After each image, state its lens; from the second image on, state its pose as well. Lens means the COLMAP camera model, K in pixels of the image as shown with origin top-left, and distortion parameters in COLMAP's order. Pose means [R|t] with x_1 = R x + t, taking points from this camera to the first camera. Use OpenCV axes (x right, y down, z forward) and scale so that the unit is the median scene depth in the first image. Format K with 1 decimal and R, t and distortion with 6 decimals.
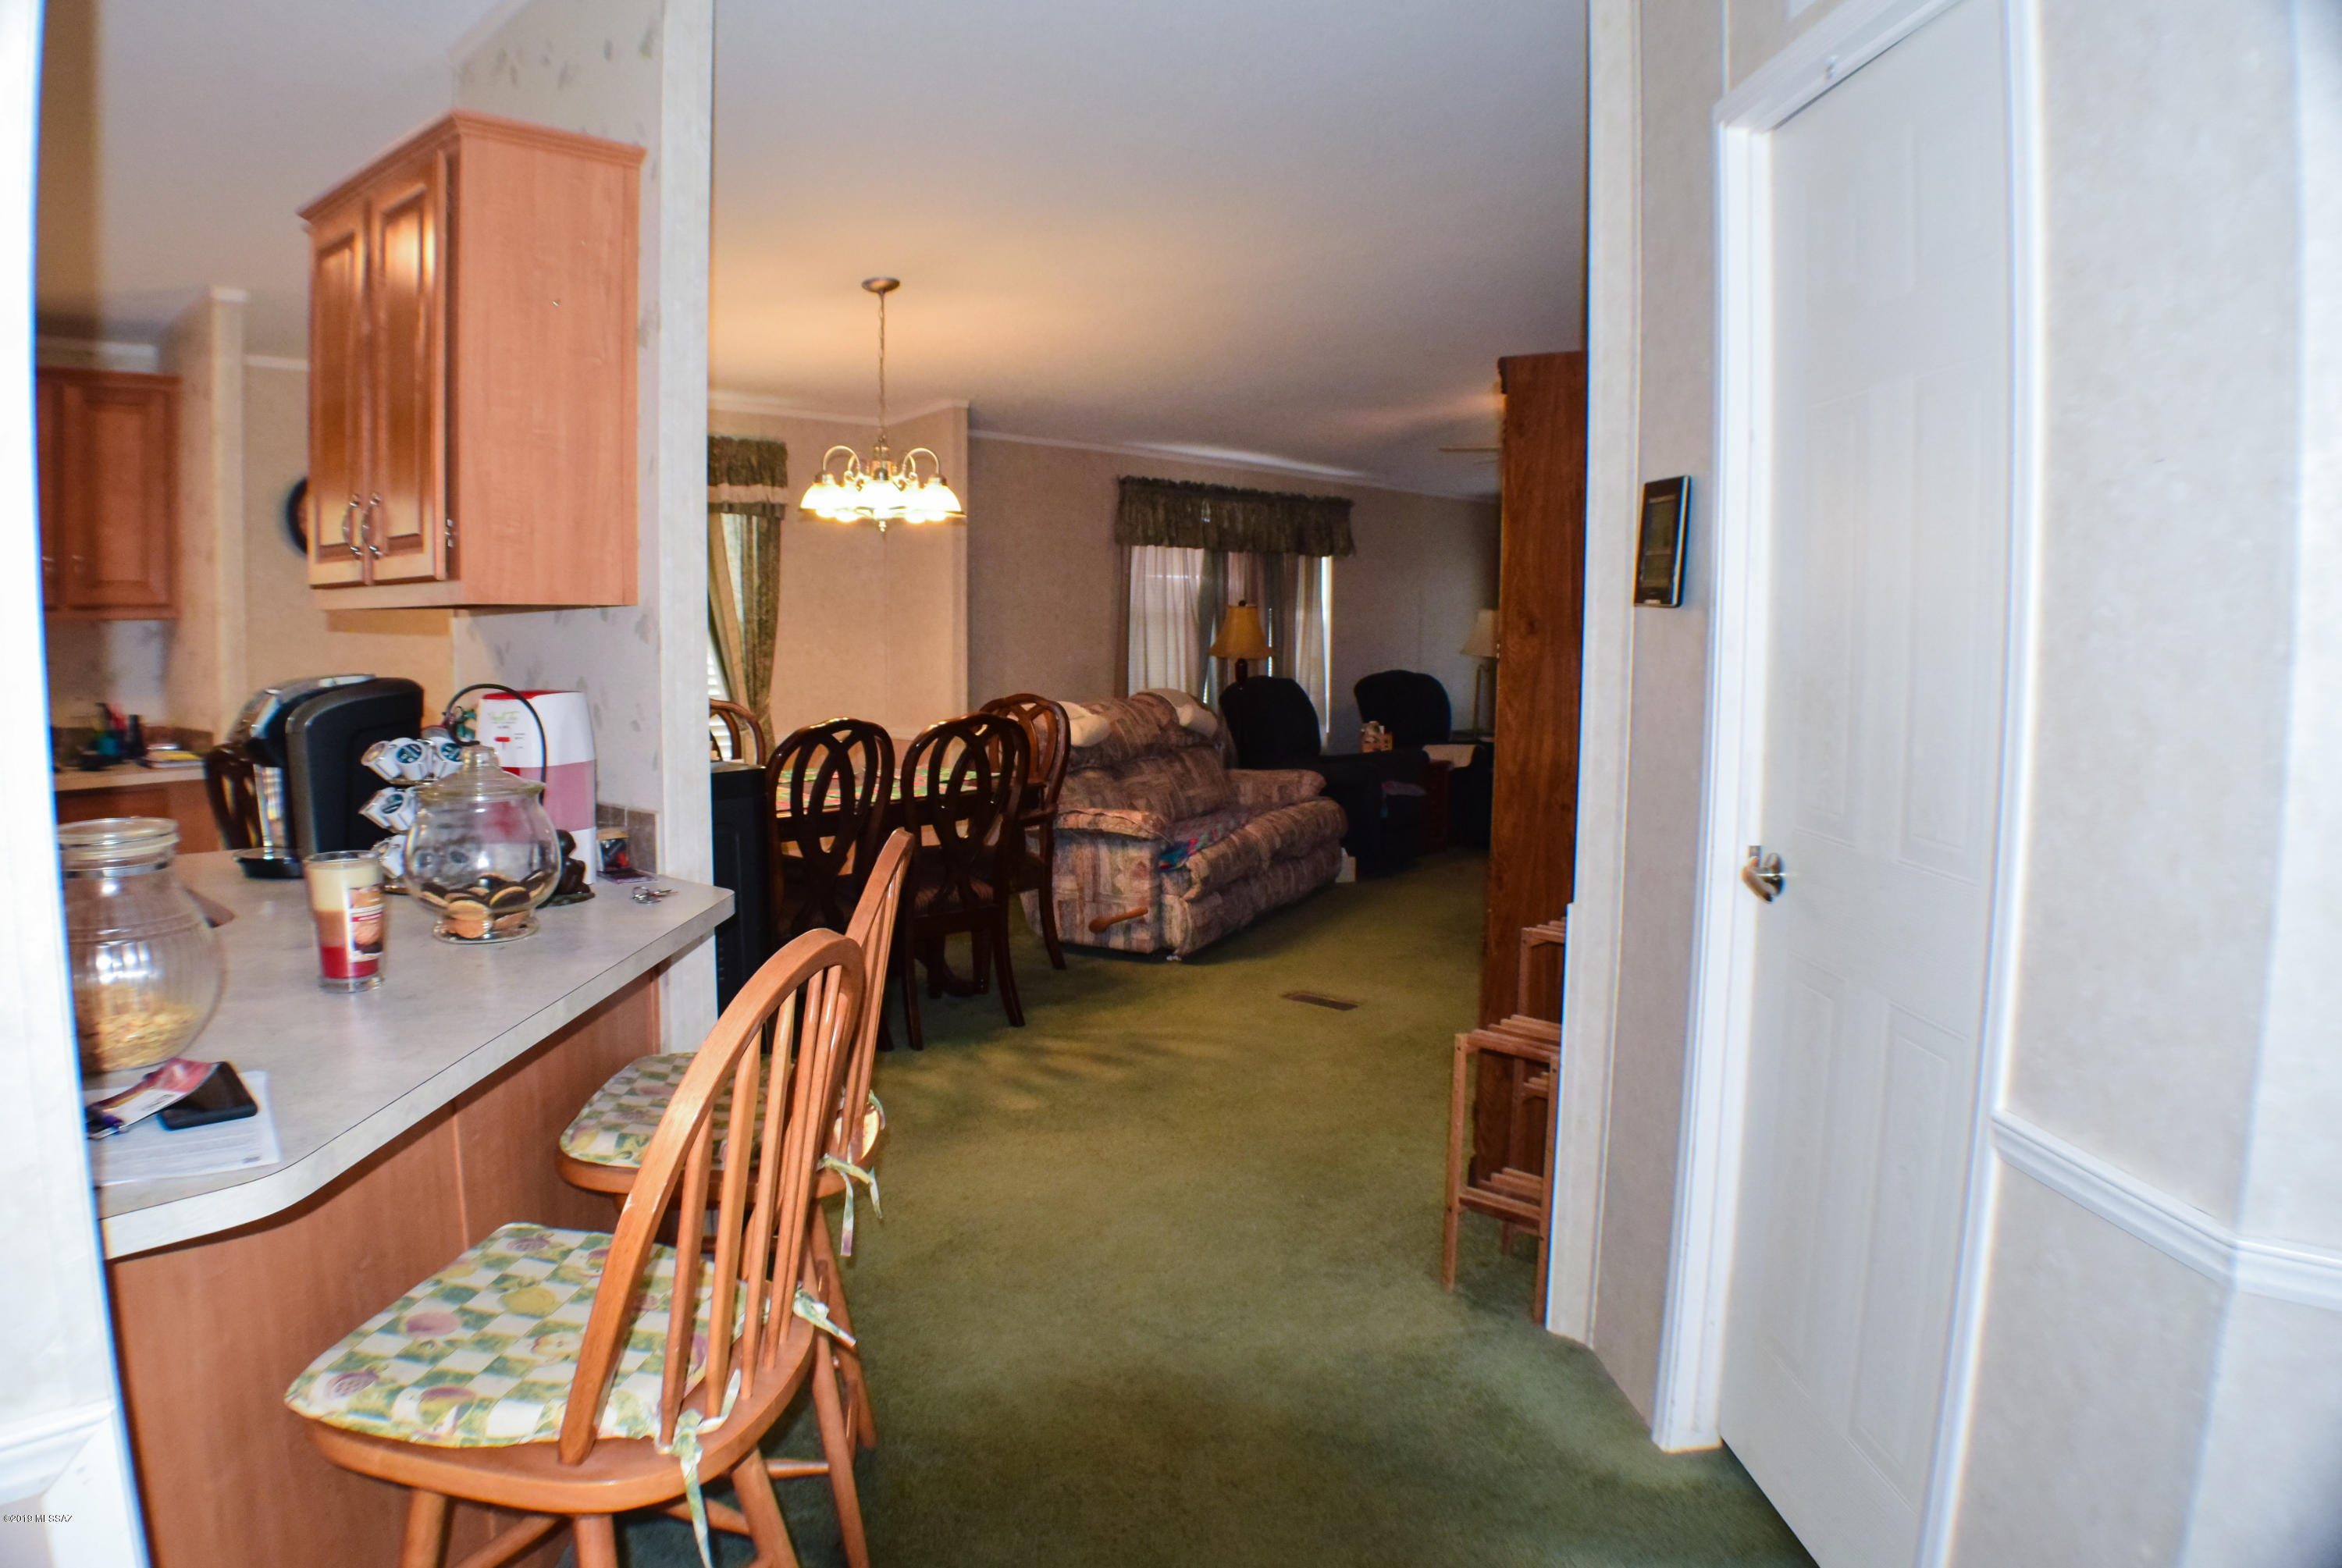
lens RADIAL K [[1669.0, 0, 1172.6], [0, 1669.0, 763.2], [0, 0, 1]] dist [-0.008261, -0.000633]
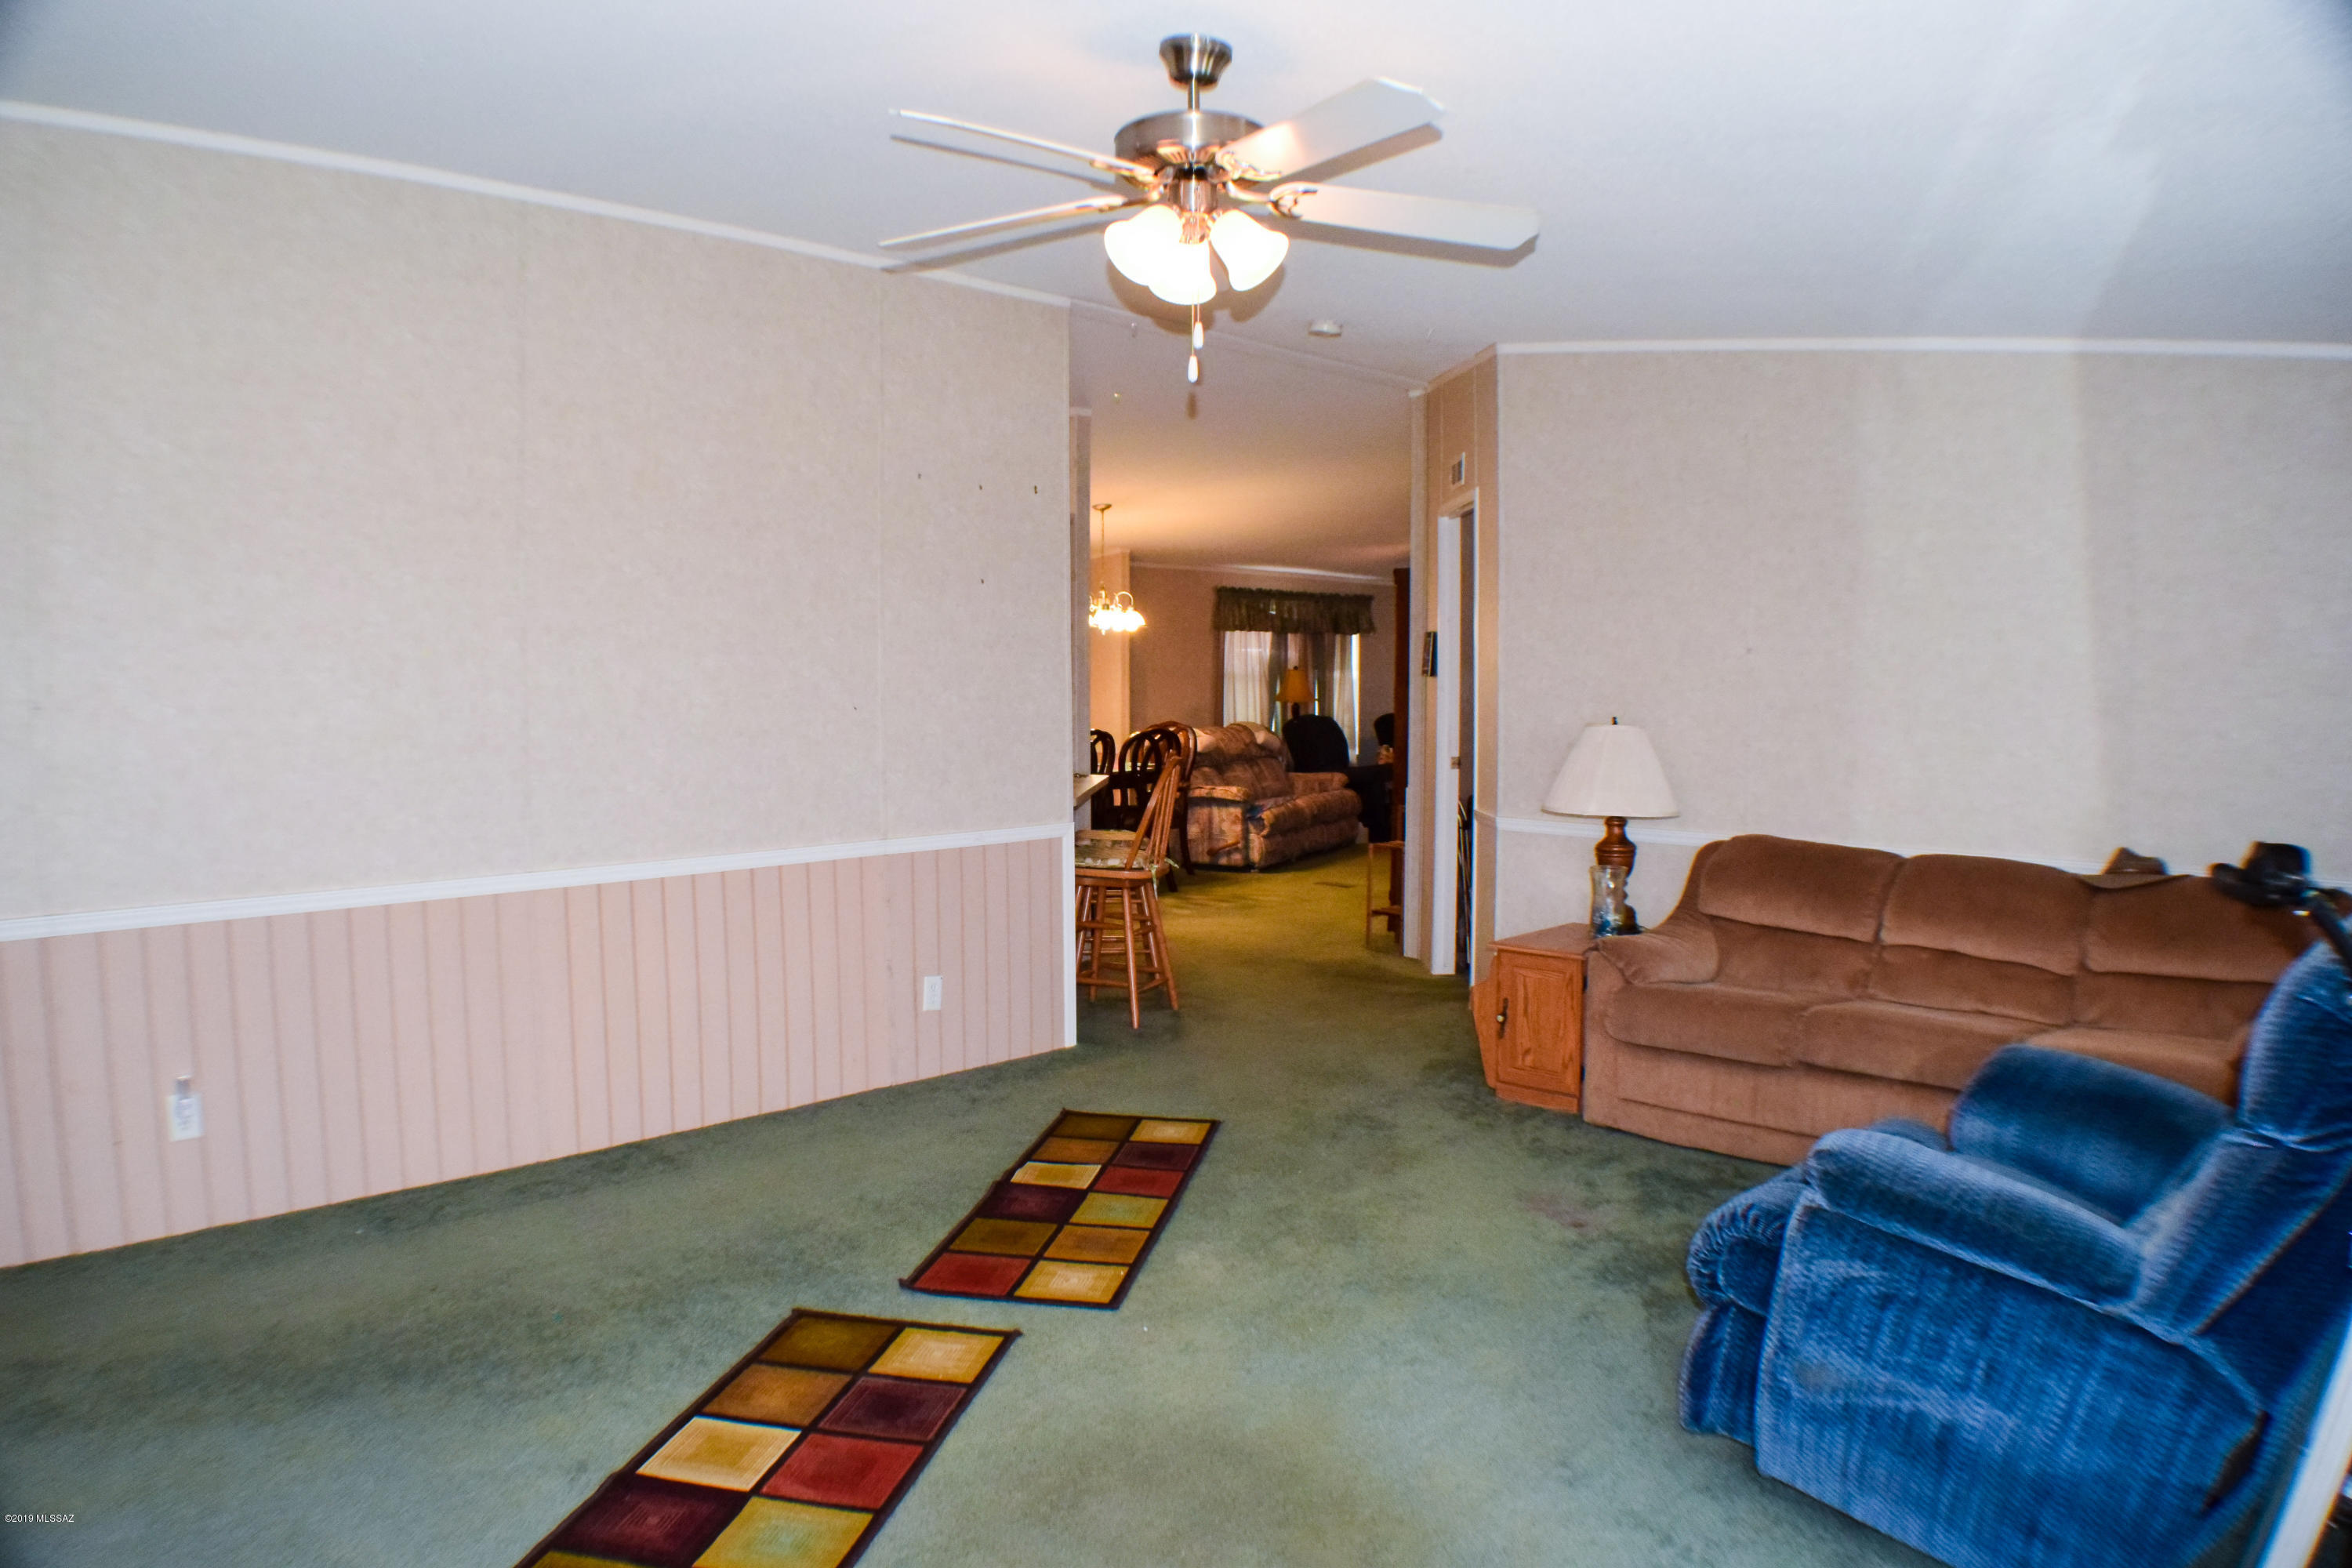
lens RADIAL K [[1742.4, 0, 1175.1], [0, 1742.4, 785.9], [0, 0, 1]] dist [-0.128720, 0.003023]
pose [[0.999217, -0.003875, -0.039384, -0.008421], [0.003028, 0.999763, -0.021540, 0.052885], [0.039459, 0.021403, 0.998992, -0.669777]]
